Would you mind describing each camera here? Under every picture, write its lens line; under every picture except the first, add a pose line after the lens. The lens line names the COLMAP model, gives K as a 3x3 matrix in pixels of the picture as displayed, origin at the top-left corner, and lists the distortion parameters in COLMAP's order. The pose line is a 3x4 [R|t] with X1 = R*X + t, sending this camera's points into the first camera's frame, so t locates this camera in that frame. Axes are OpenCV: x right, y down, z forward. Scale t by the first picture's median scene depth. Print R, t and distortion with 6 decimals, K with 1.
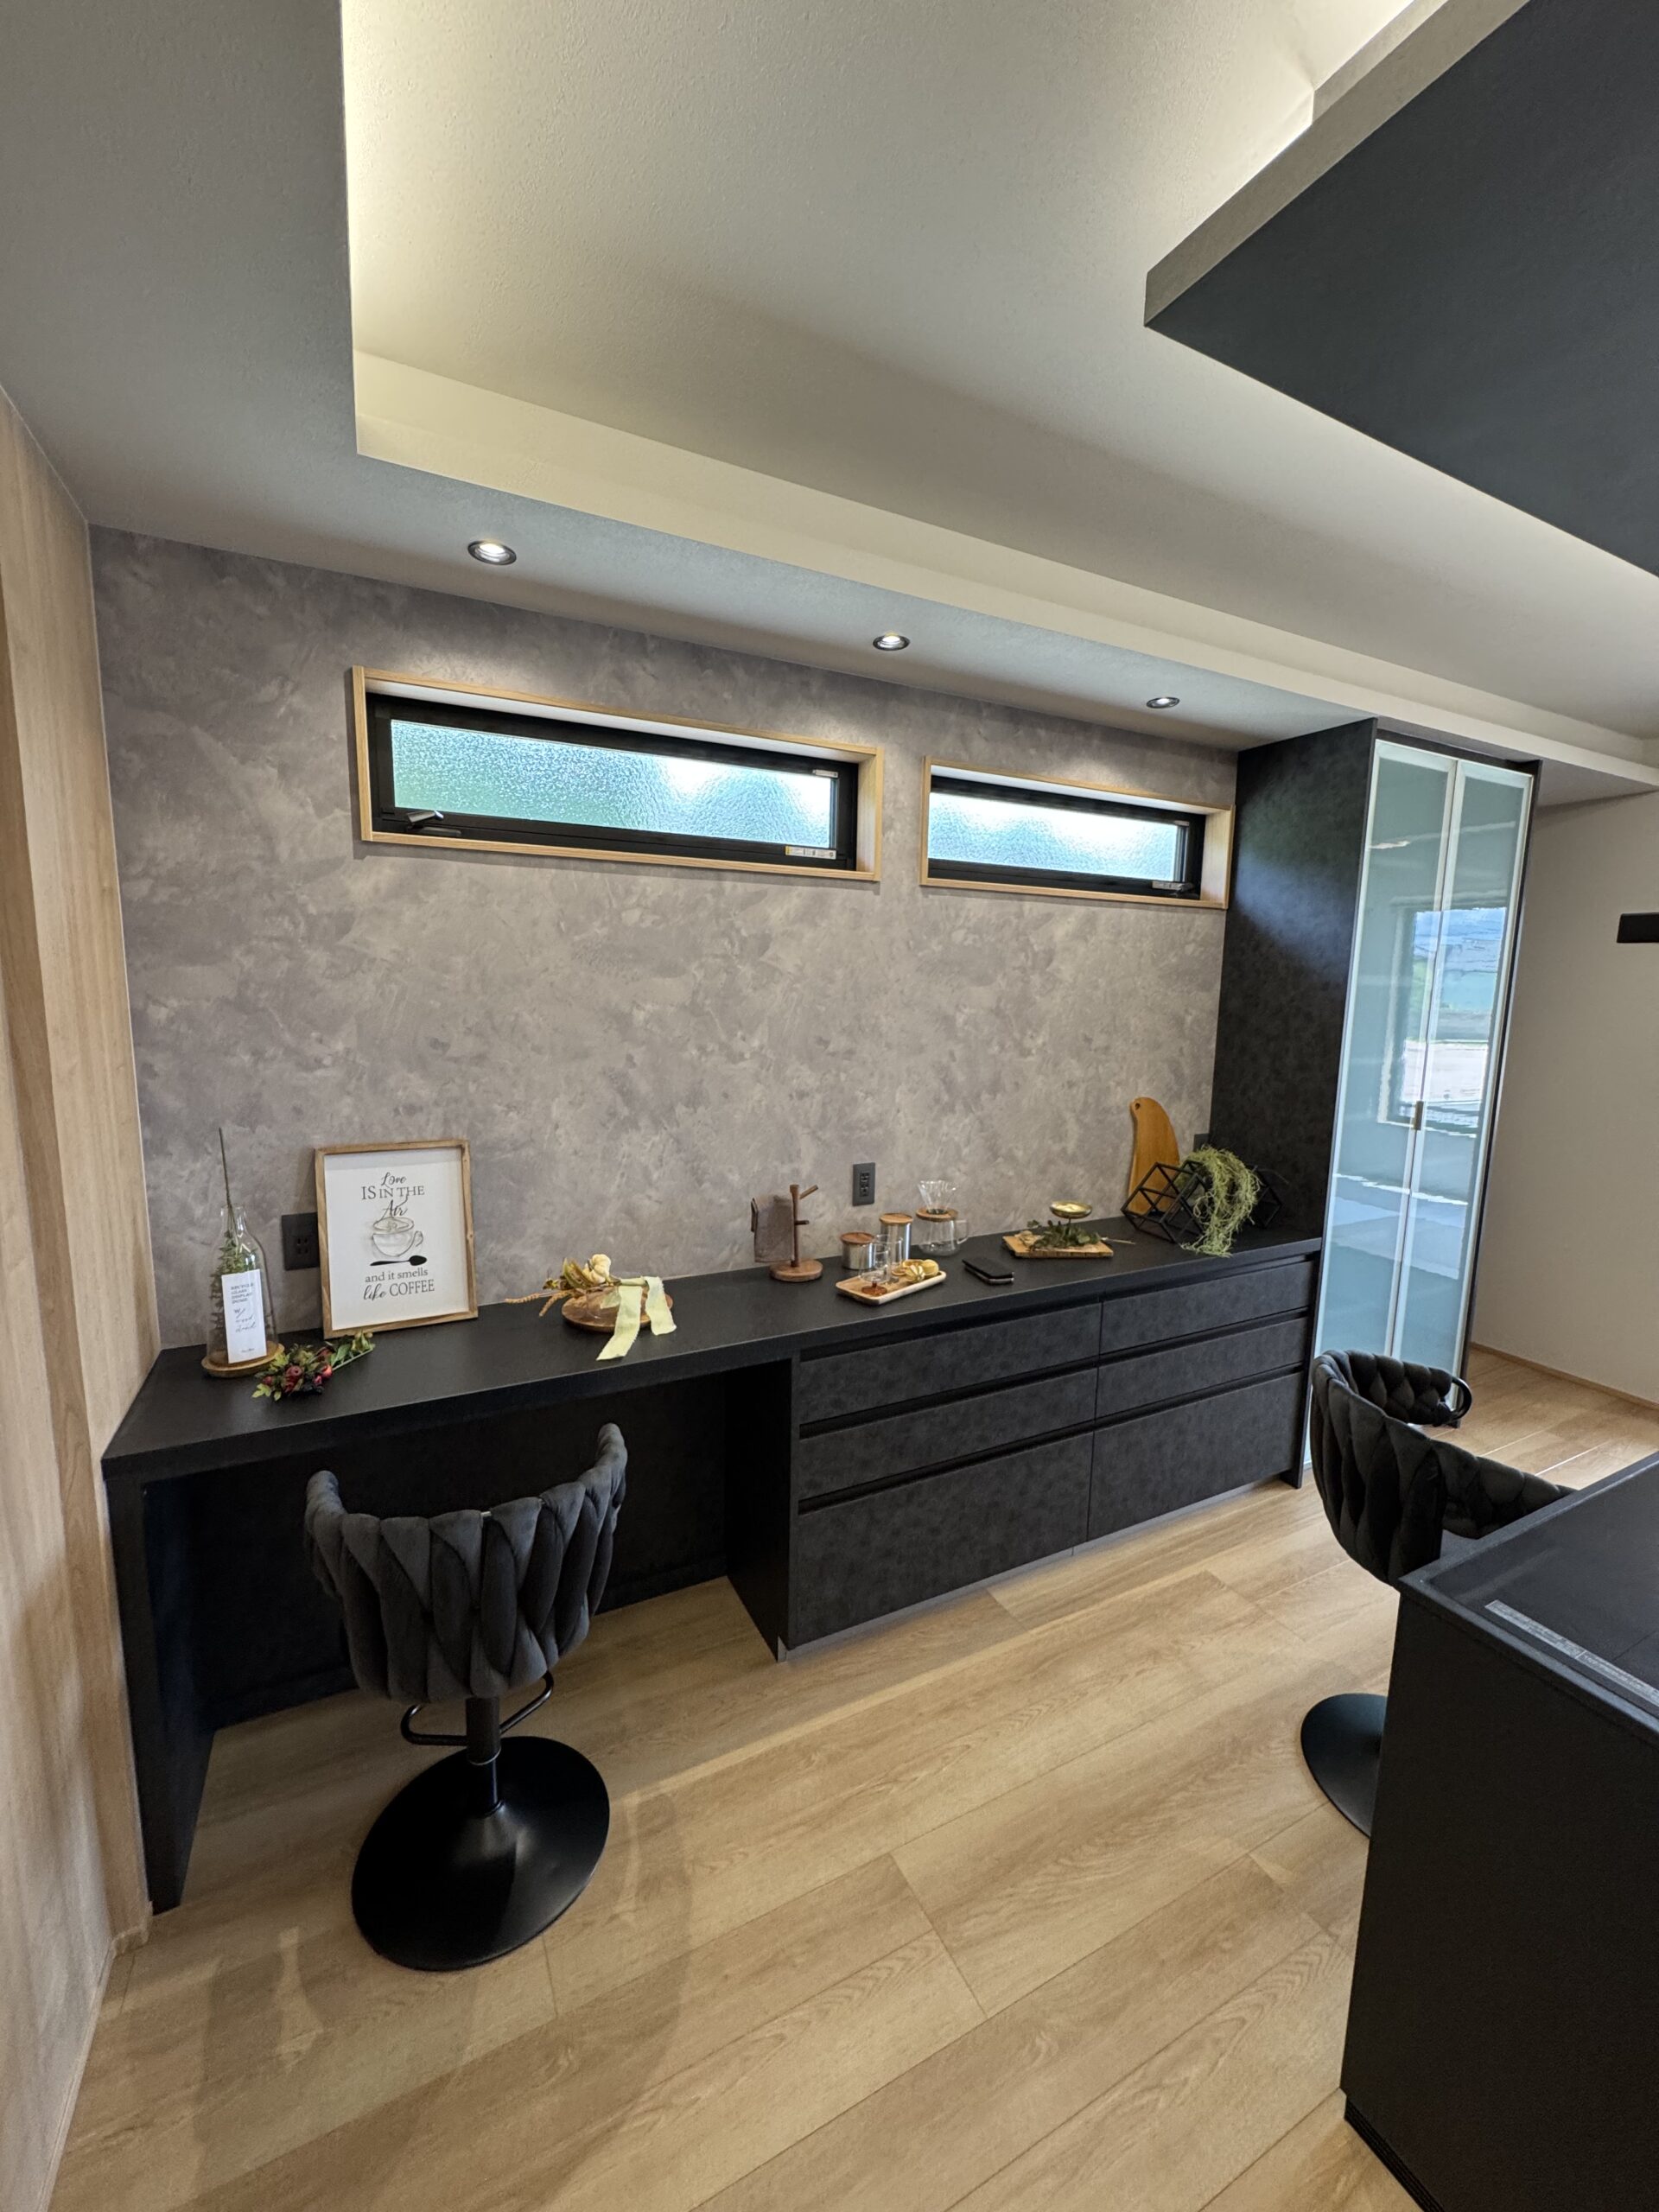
lens RADIAL K [[880.7, 0, 829.4], [0, 880.7, 1102.8], [0, 0, 1]] dist [-0.002241, -0.000529]
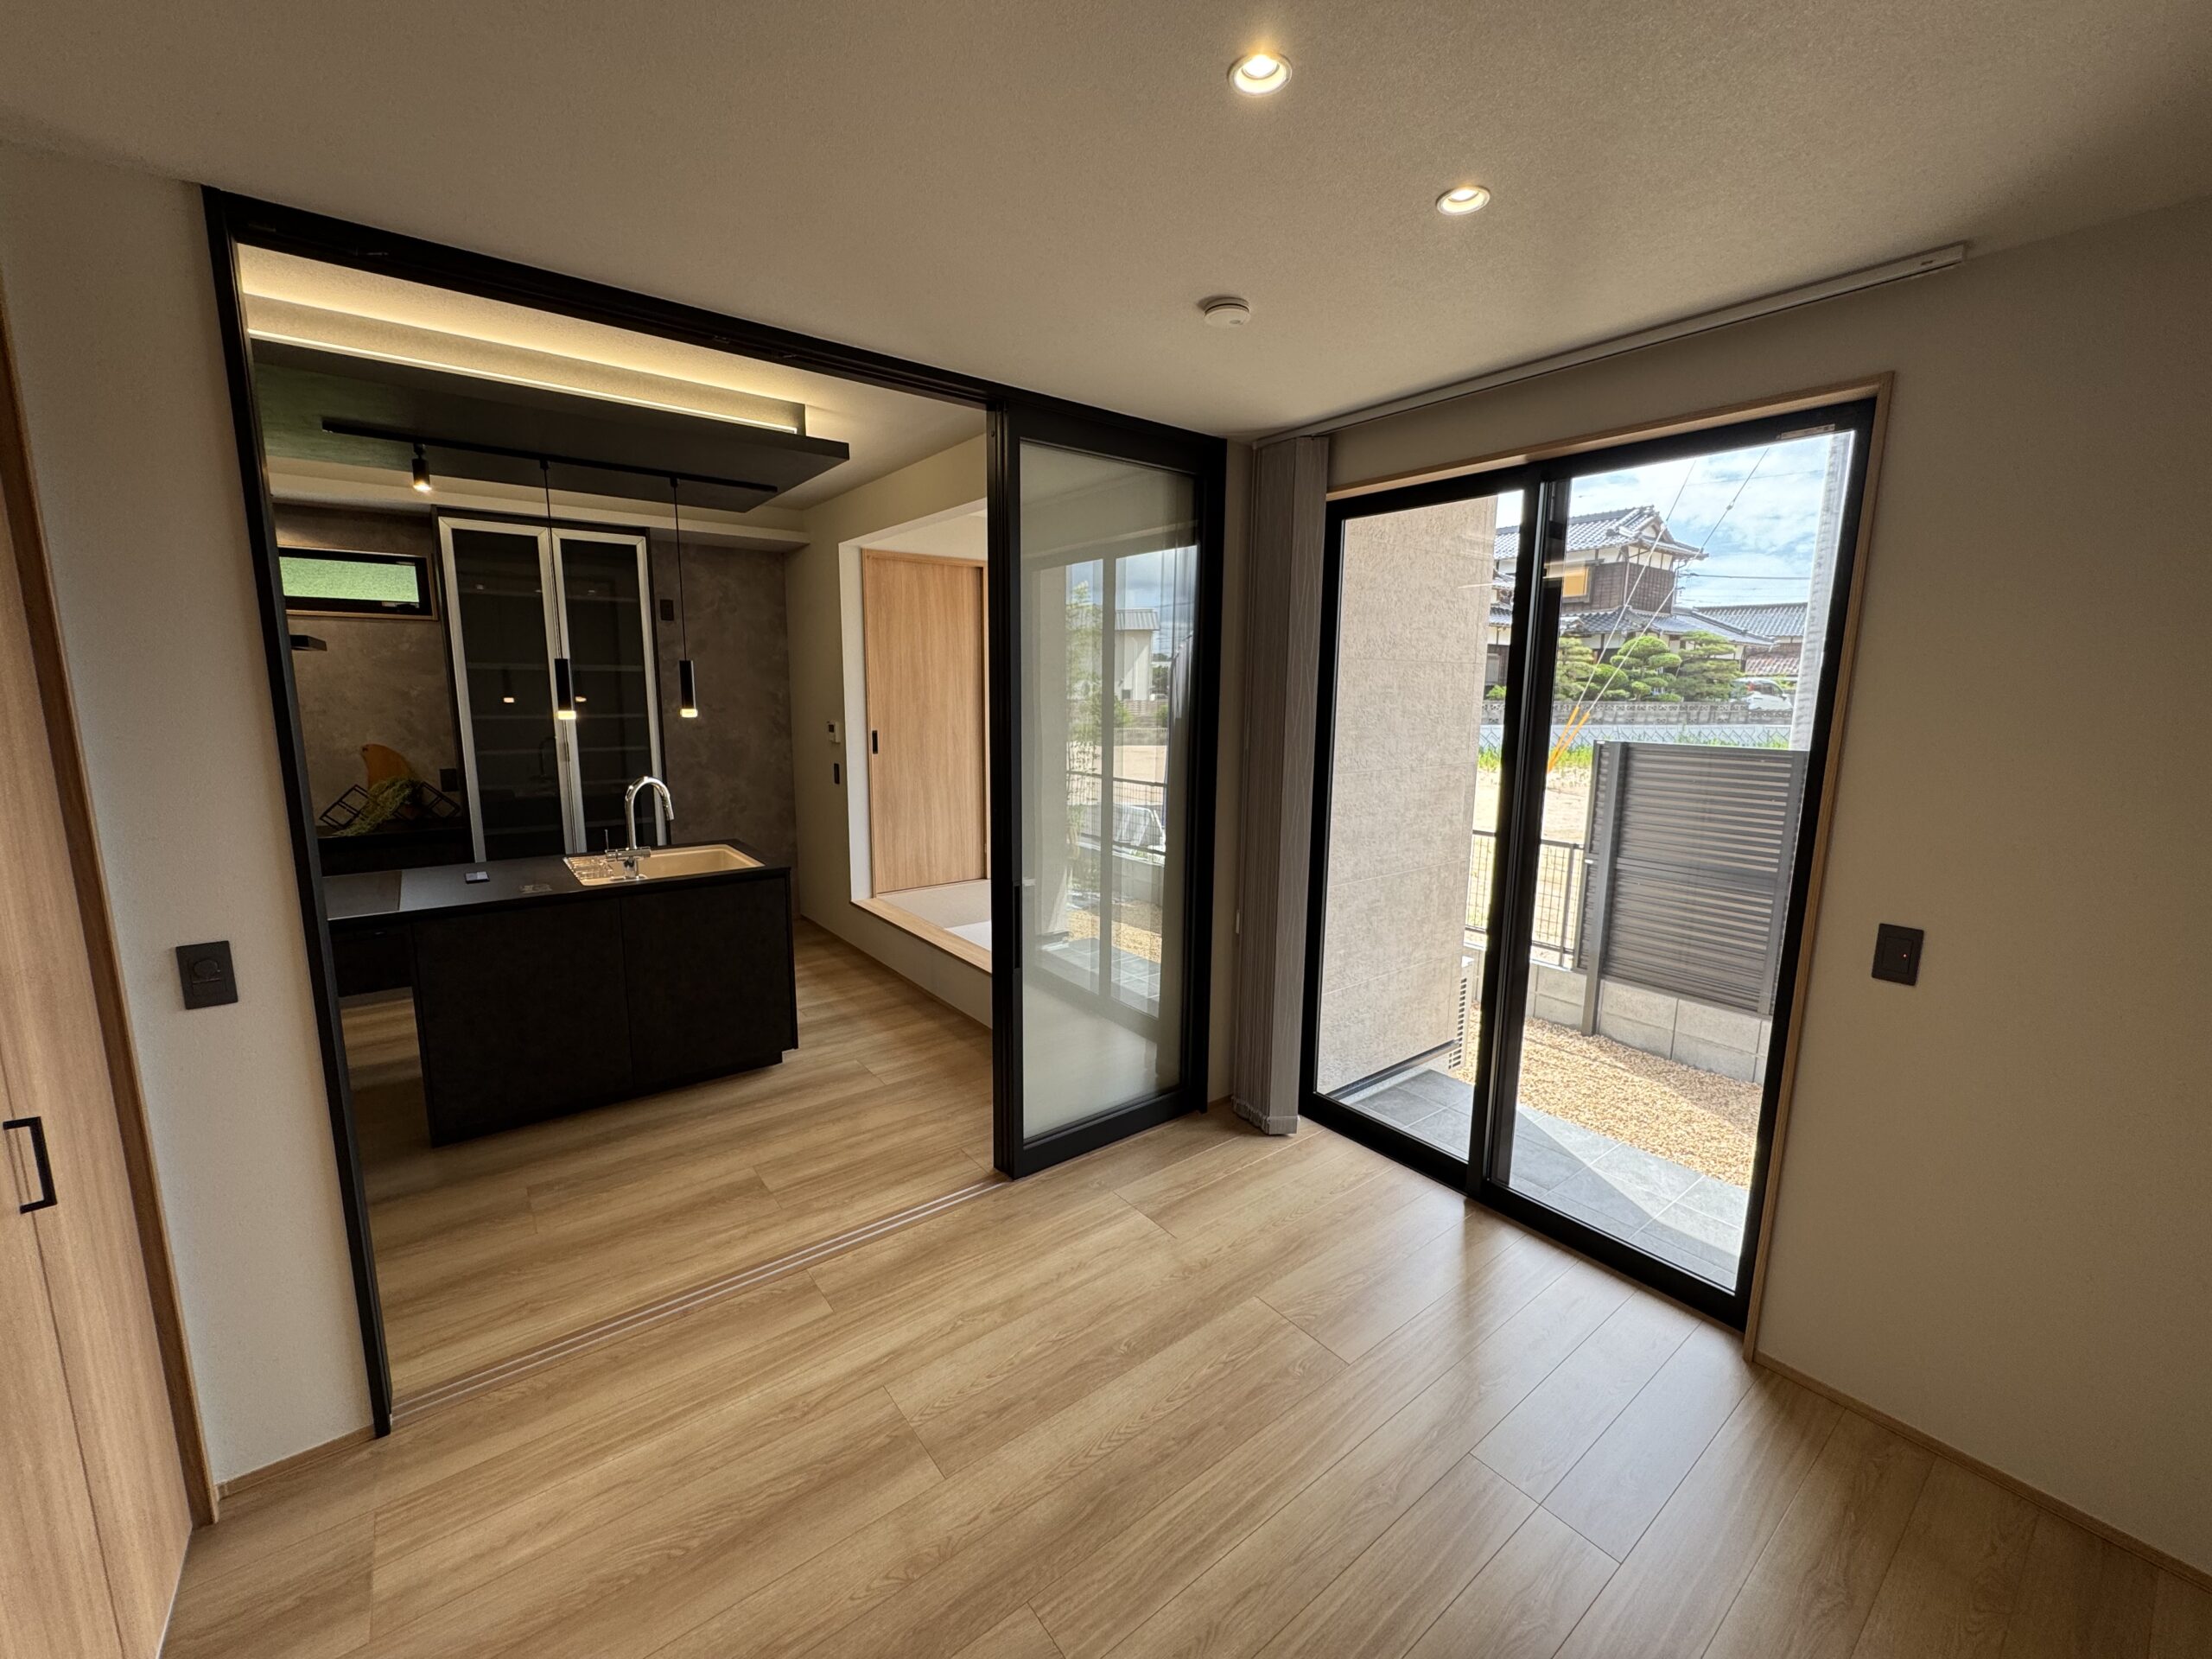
lens RADIAL K [[880.7, 0, 1102.7], [0, 880.7, 825.8], [0, 0, 1]] dist [-0.002241, -0.000529]
pose [[0.981381, -0.037556, 0.188365, 1.580295], [0.032575, 0.999035, 0.029471, 0.159237], [-0.189290, -0.022787, 0.981657, -0.895900]]
